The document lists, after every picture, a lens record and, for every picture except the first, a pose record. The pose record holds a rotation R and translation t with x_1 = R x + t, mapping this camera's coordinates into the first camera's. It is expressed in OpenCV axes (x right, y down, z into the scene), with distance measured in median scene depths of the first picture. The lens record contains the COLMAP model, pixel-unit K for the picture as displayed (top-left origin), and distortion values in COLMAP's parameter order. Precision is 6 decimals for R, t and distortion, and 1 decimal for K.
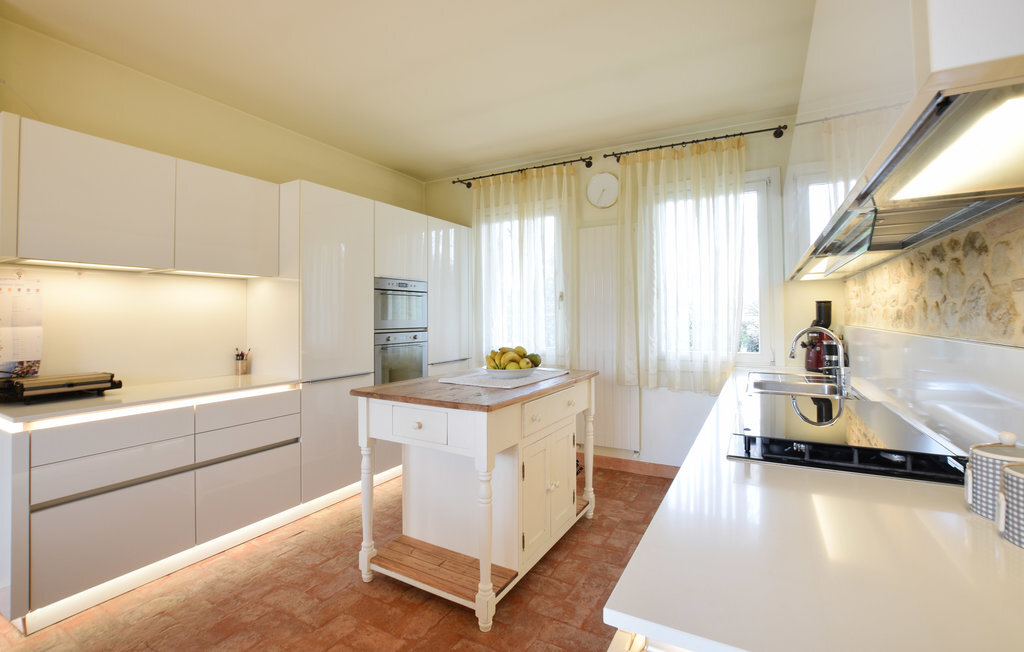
lens RADIAL K [[446.0, 0, 513.2], [0, 446.0, 313.5], [0, 0, 1]] dist [-0.039561, 0.000034]
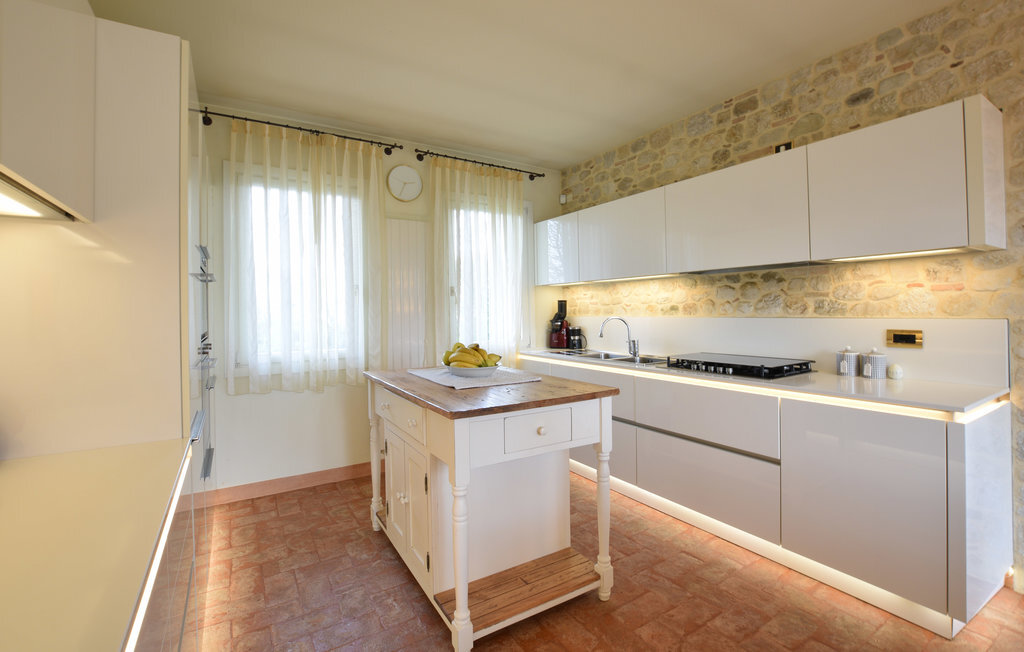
lens RADIAL K [[452.6, 0, 511.6], [0, 452.6, 312.4], [0, 0, 1]] dist [-0.015215, 0.000043]
pose [[0.486299, -0.008962, 0.873747, -0.635831], [0.008383, 0.999949, 0.005591, 0.002258], [-0.873752, 0.004606, 0.486349, 0.363414]]
